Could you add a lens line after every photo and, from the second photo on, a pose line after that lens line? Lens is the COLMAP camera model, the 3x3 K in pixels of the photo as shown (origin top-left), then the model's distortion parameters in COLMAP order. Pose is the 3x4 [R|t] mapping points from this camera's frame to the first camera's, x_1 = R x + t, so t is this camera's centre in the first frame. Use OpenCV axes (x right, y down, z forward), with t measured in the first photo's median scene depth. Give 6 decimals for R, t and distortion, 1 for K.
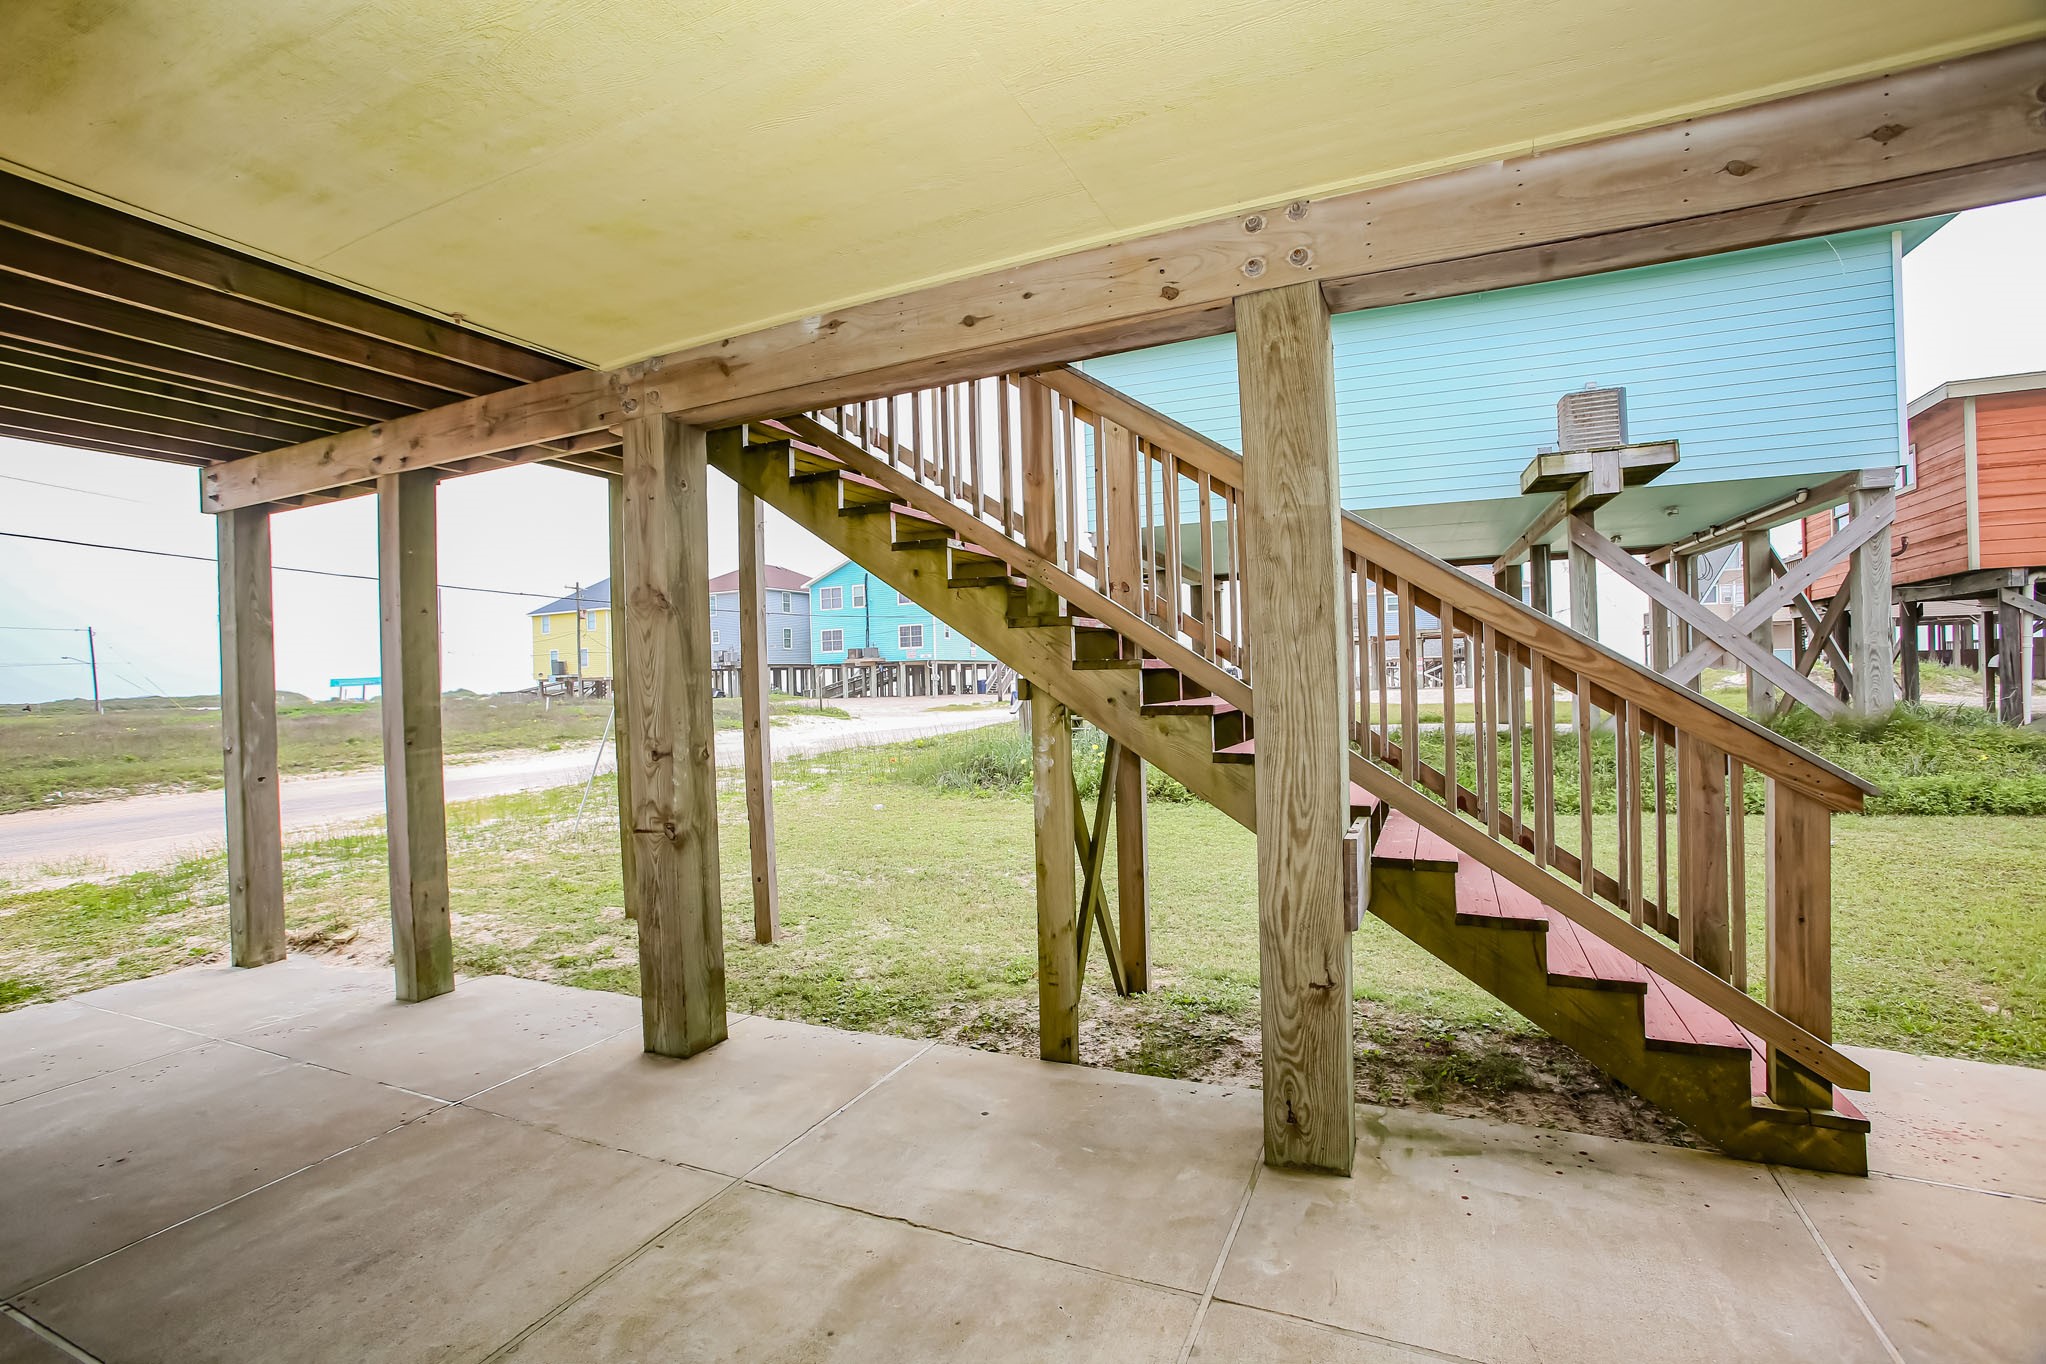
lens RADIAL K [[936.6, 0, 1005.3], [0, 936.6, 682.1], [0, 0, 1]] dist [-0.074032, 0.032172]
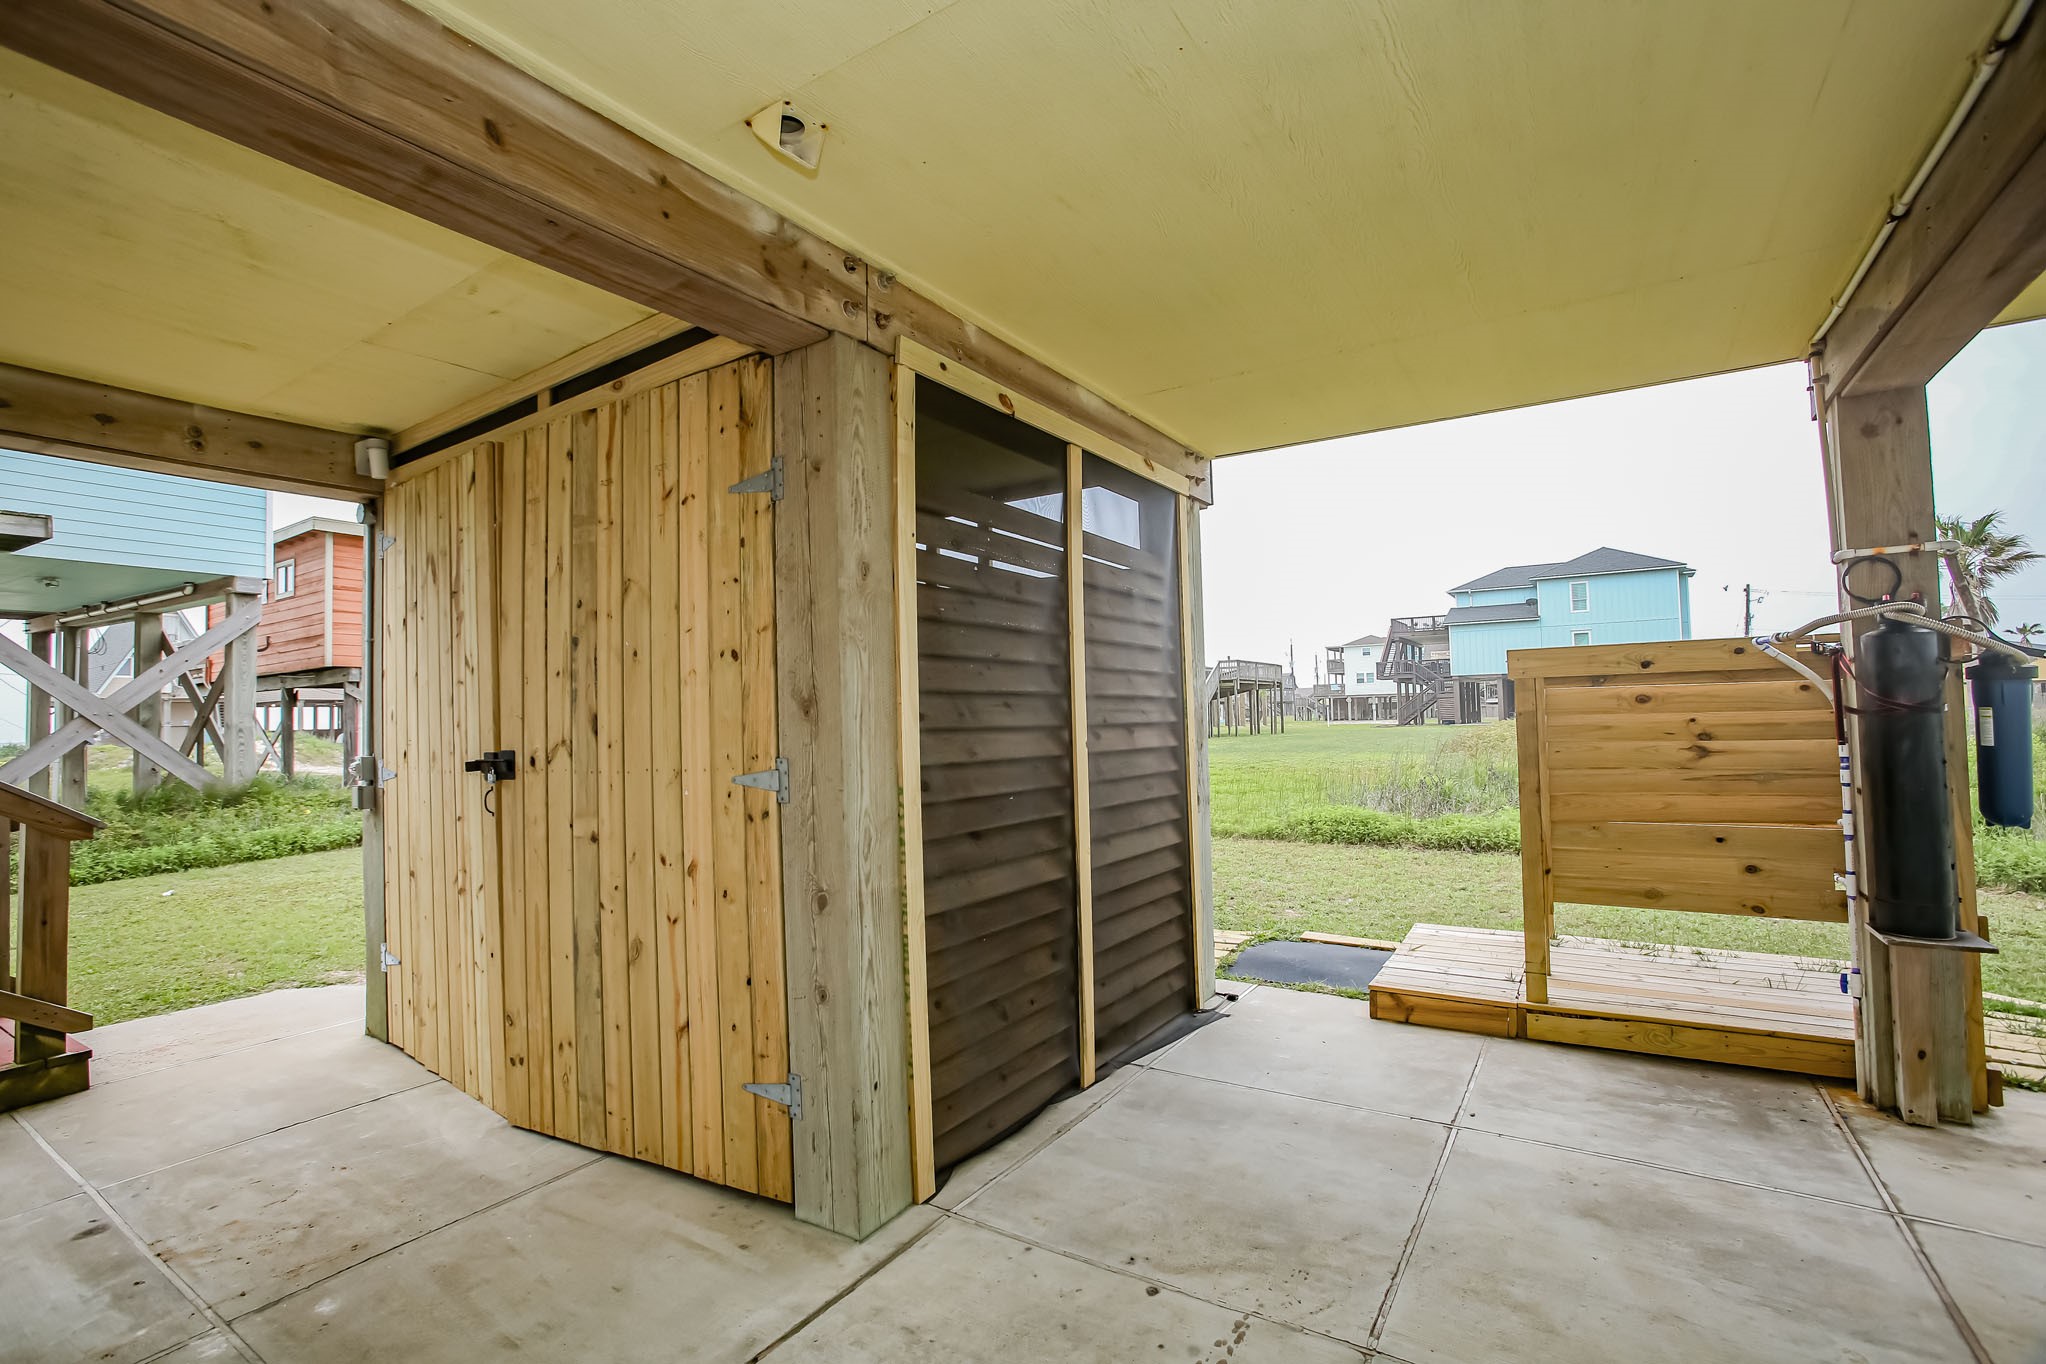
lens RADIAL K [[936.6, 0, 1005.3], [0, 936.6, 682.1], [0, 0, 1]] dist [-0.074032, 0.032172]
pose [[0.137068, 0.060580, 0.988707, -0.066794], [0.023636, 0.997644, -0.064405, 0.002833], [-0.990280, 0.032197, 0.135313, -0.143610]]
